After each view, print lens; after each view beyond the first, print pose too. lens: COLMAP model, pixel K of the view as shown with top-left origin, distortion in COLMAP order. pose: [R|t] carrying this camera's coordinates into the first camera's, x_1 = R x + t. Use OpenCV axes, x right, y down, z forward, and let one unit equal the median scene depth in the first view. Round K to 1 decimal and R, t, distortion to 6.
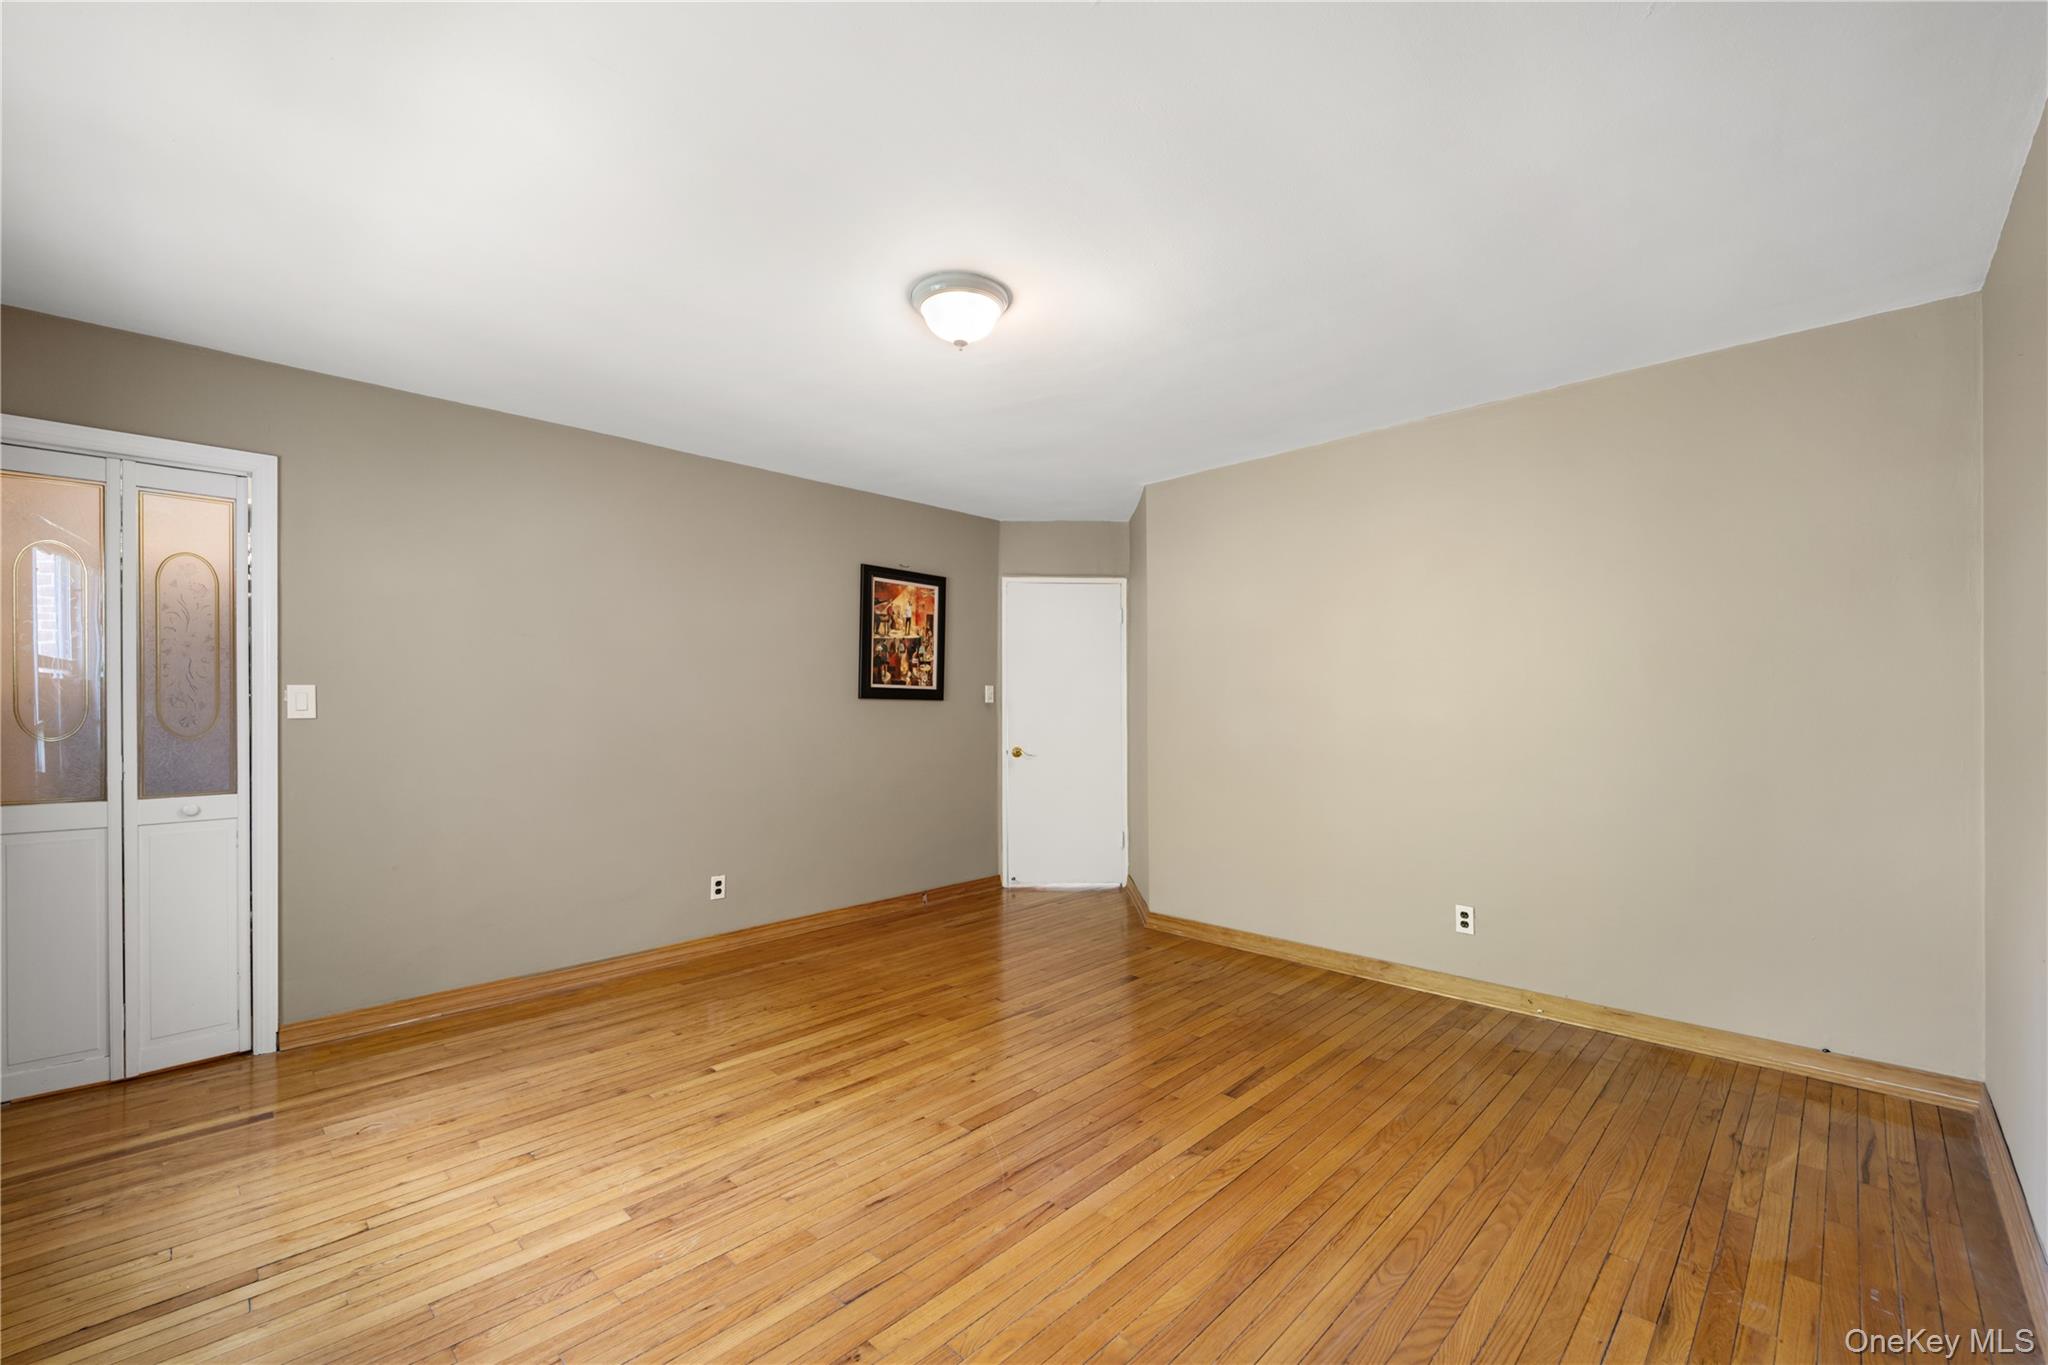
lens RADIAL K [[826.4, 0, 1053.2], [0, 826.4, 716.8], [0, 0, 1]] dist [0.013553, -0.001576]
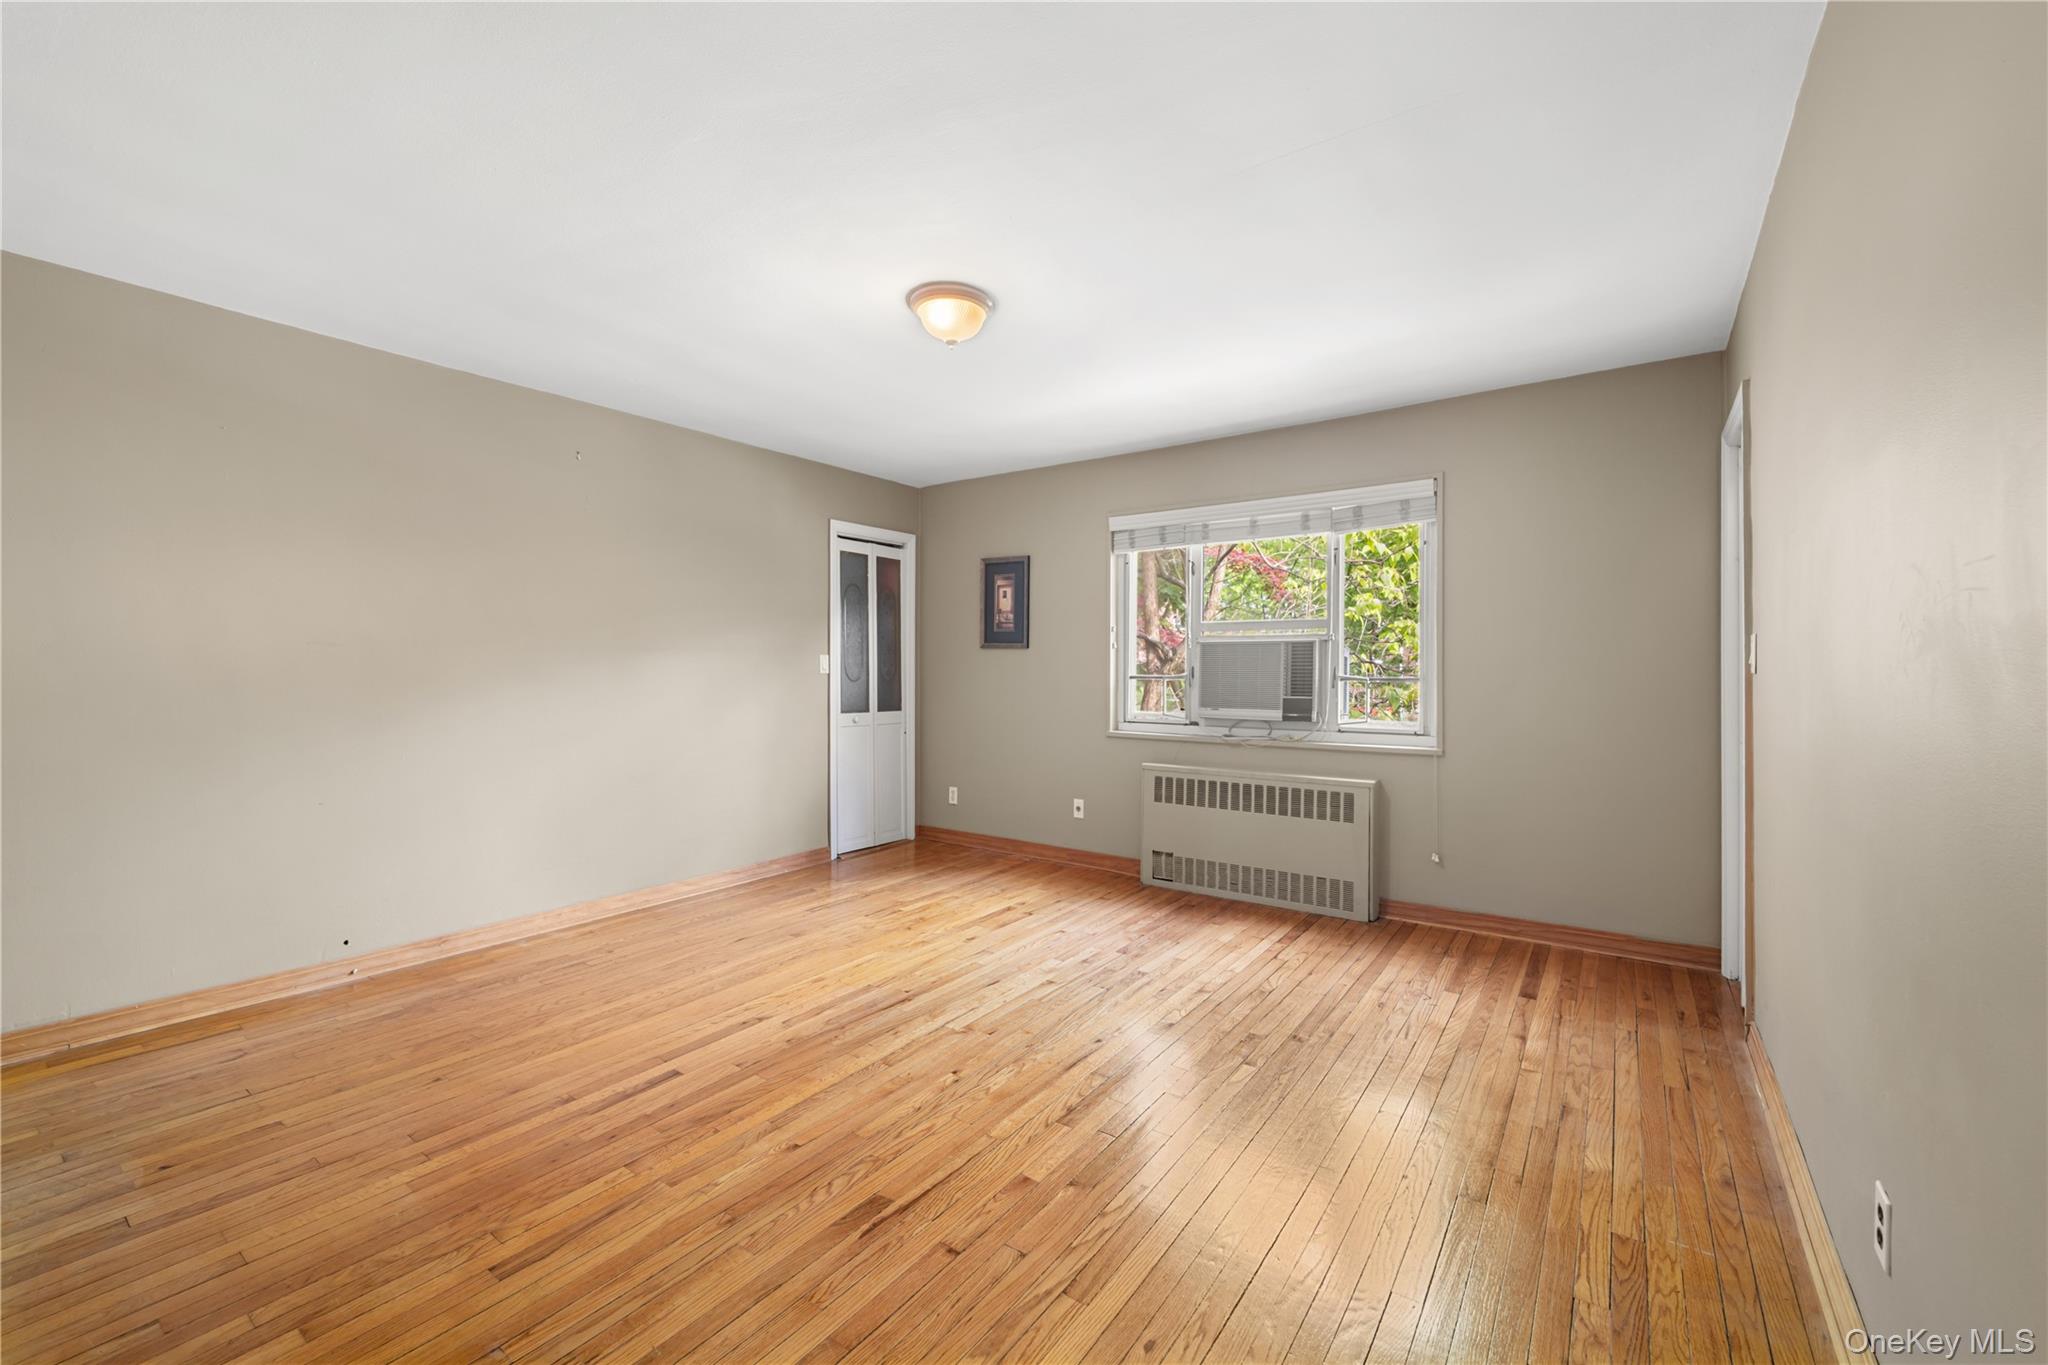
lens RADIAL K [[826.4, 0, 1030.5], [0, 826.4, 670.9], [0, 0, 1]] dist [0.013553, -0.001576]
pose [[-0.991793, 0.002630, -0.127829, -0.045329], [0.000205, 0.999820, 0.018980, -0.012271], [0.127856, 0.018798, -0.991615, 1.338039]]
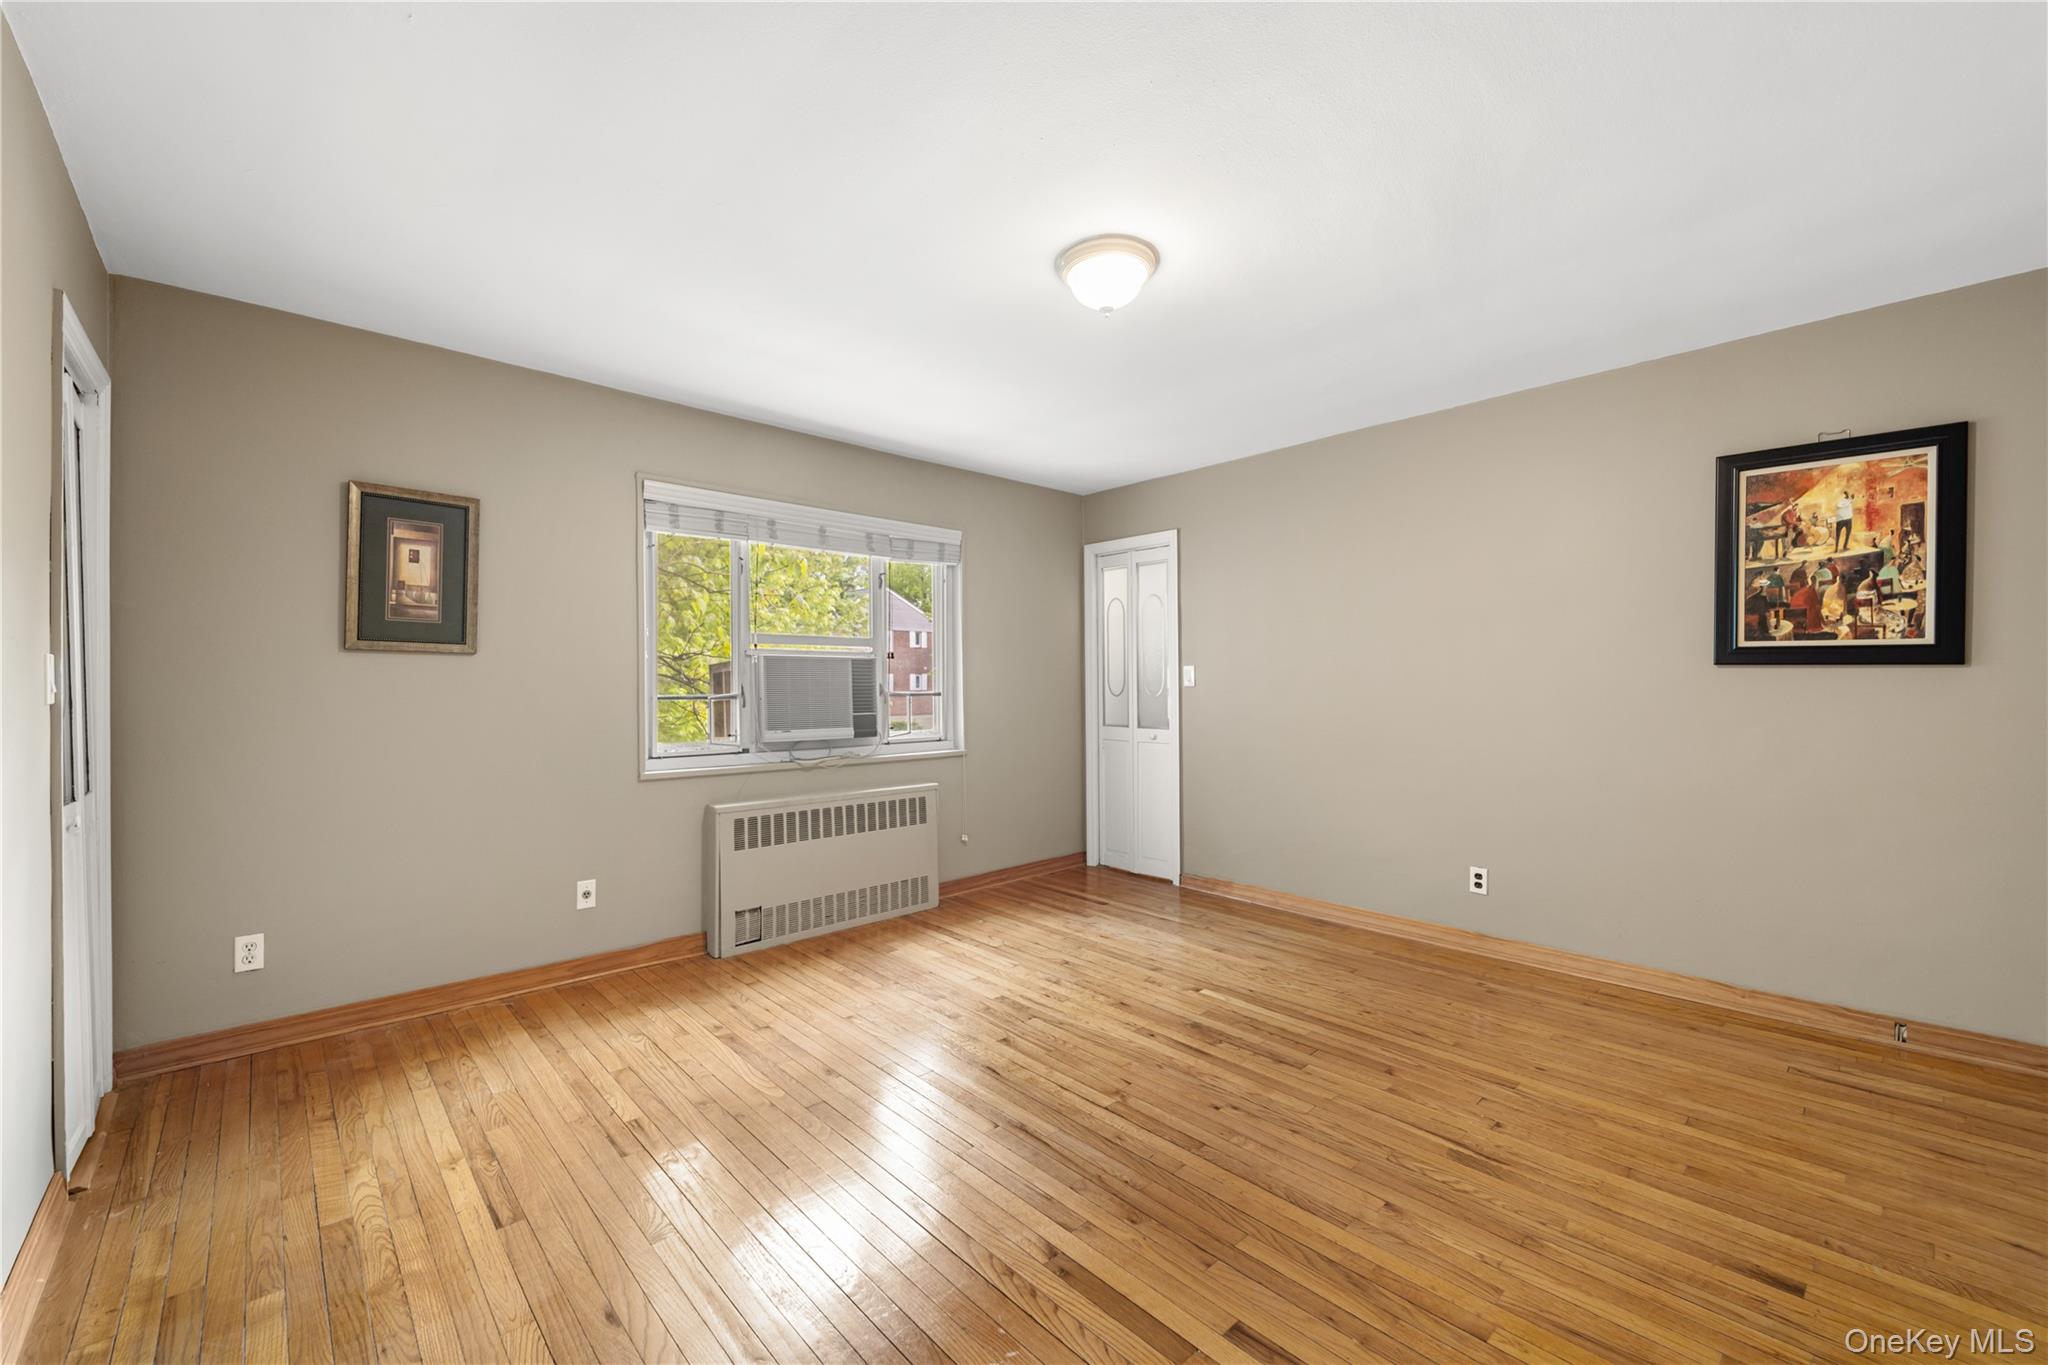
lens RADIAL K [[826.4, 0, 1021.8], [0, 826.4, 684.5], [0, 0, 1]] dist [0.013553, -0.001576]
pose [[-0.069137, 0.004815, -0.997596, 0.550546], [-0.011787, 0.999915, 0.005643, -0.004536], [0.997538, 0.012149, -0.069074, 0.598091]]
